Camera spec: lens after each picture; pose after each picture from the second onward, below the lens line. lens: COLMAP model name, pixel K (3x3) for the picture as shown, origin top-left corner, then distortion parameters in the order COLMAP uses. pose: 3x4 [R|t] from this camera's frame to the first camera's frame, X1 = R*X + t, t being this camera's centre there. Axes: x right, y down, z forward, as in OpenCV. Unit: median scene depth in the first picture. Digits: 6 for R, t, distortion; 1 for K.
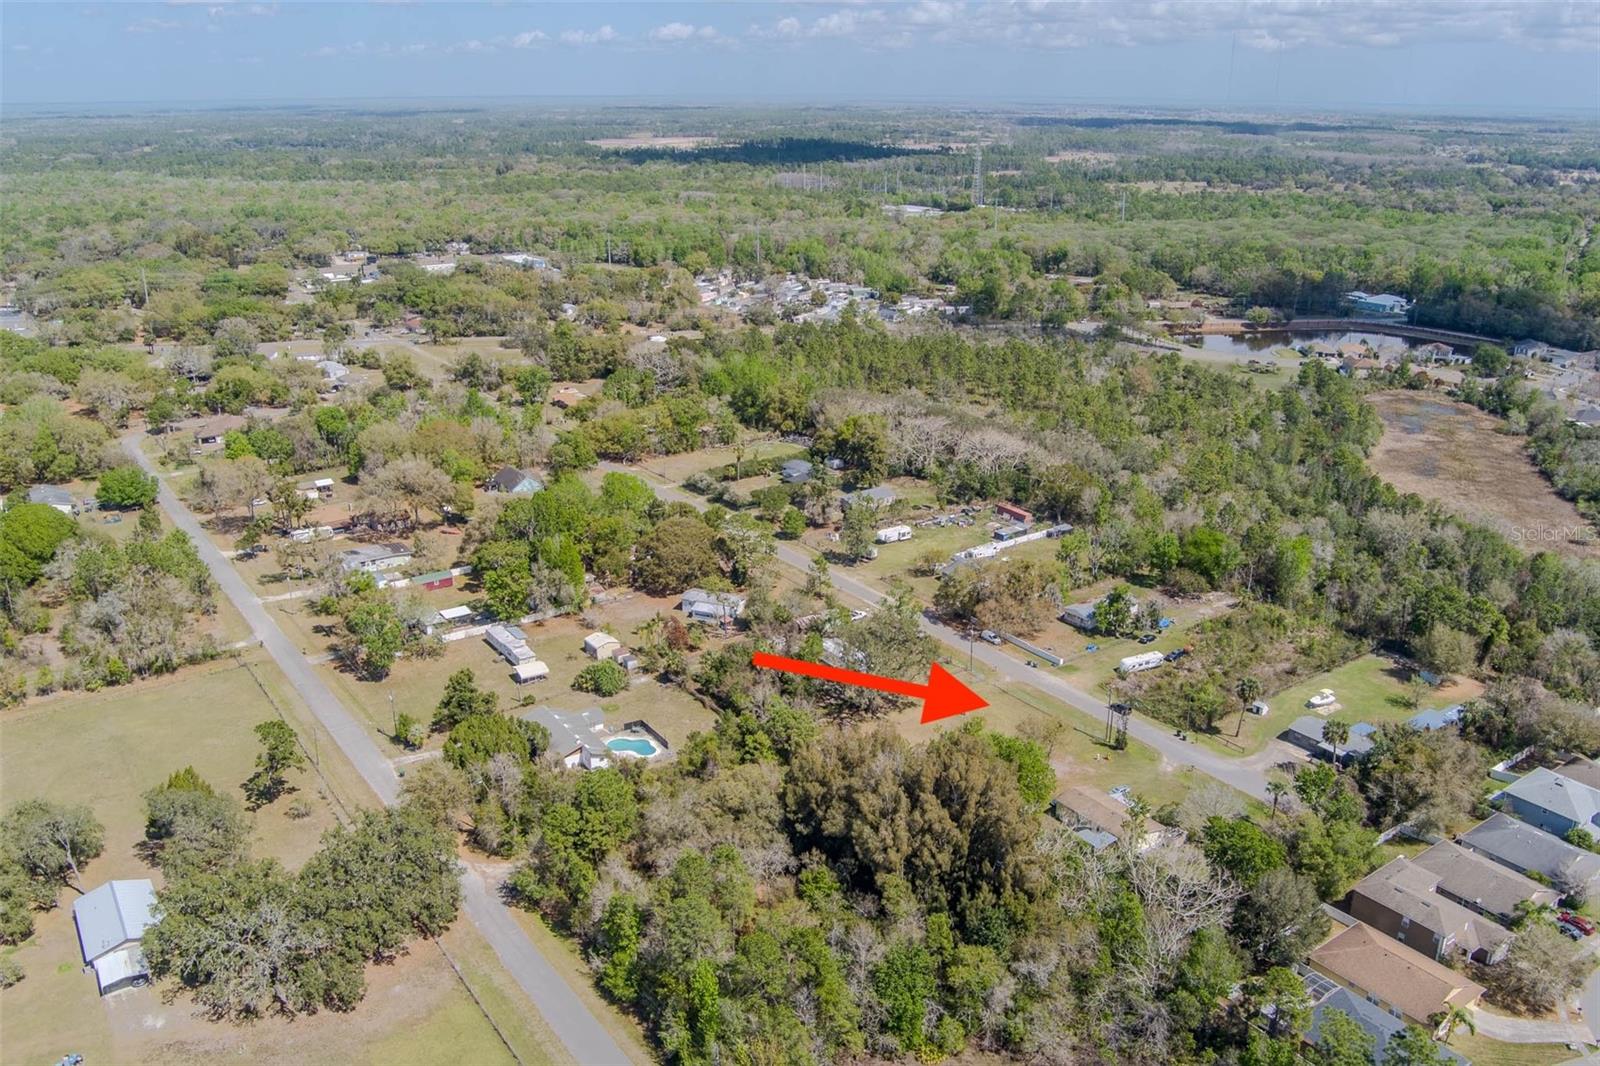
lens RADIAL K [[1307.6, 0, 796.3], [0, 1307.6, 497.2], [0, 0, 1]] dist [-0.073345, 0.013474]
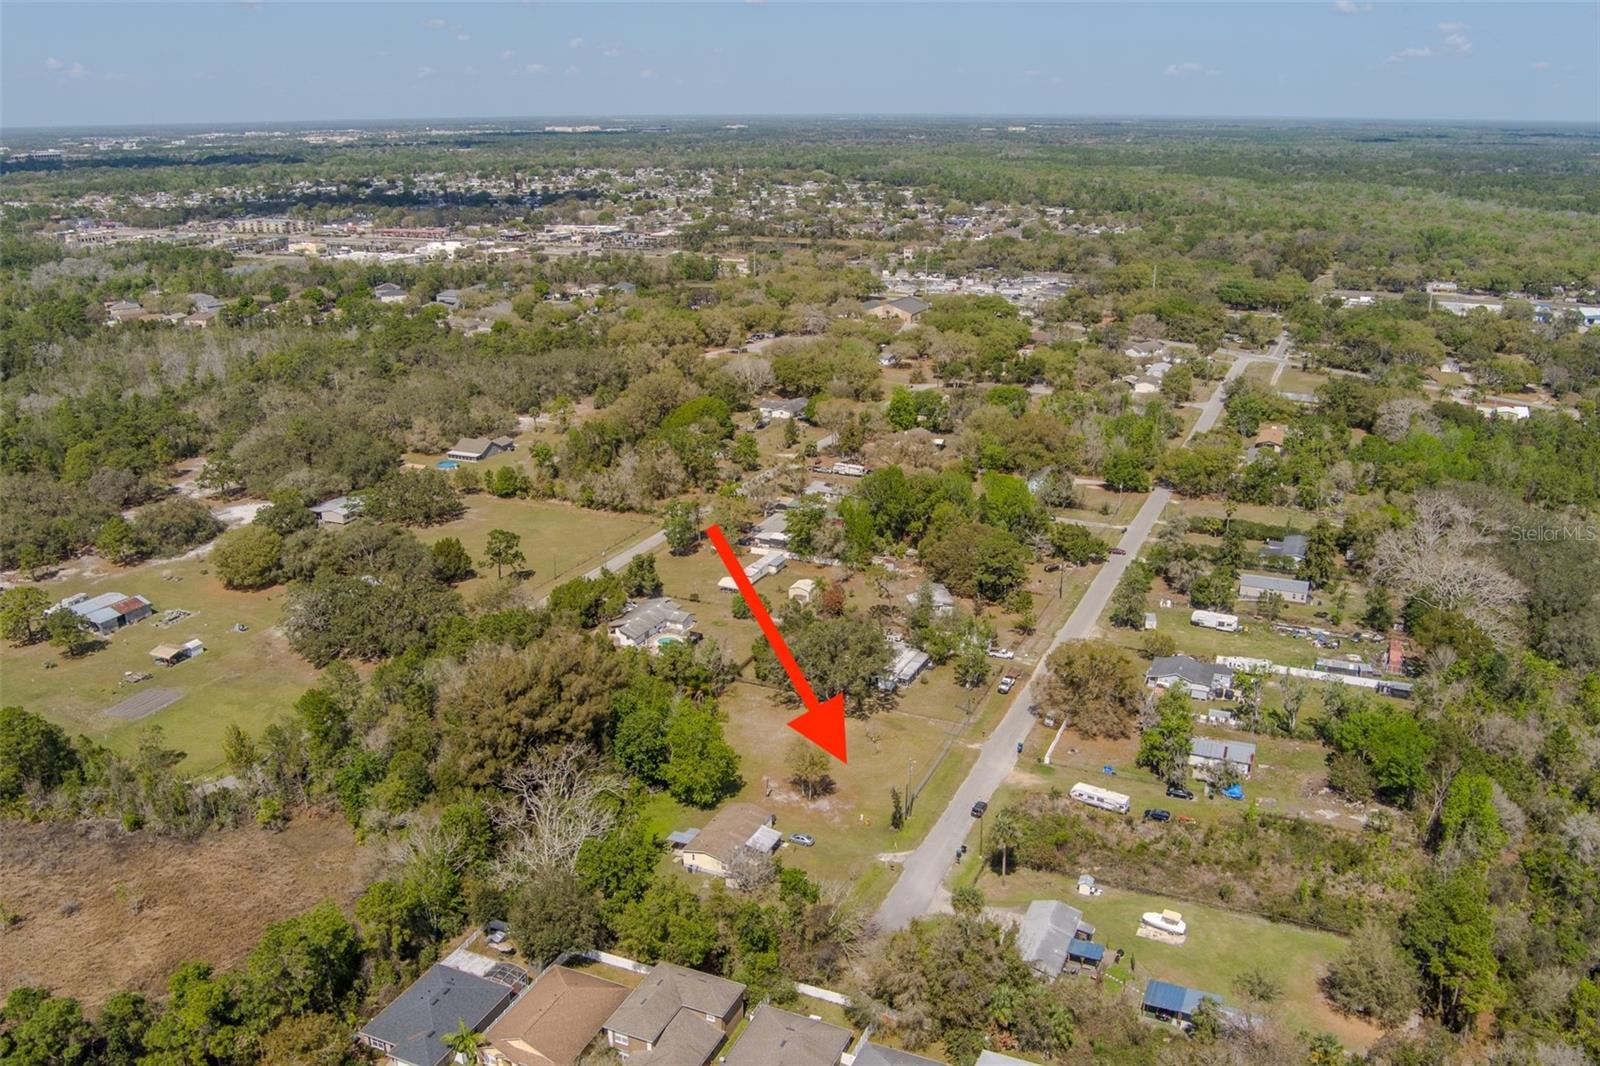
lens RADIAL K [[1307.6, 0, 796.3], [0, 1307.6, 497.2], [0, 0, 1]] dist [-0.073345, 0.013474]
pose [[0.514566, 0.240459, -0.823044, 0.696821], [-0.255521, 0.959264, 0.120506, -0.095699], [0.818493, 0.148297, 0.555047, 0.293990]]
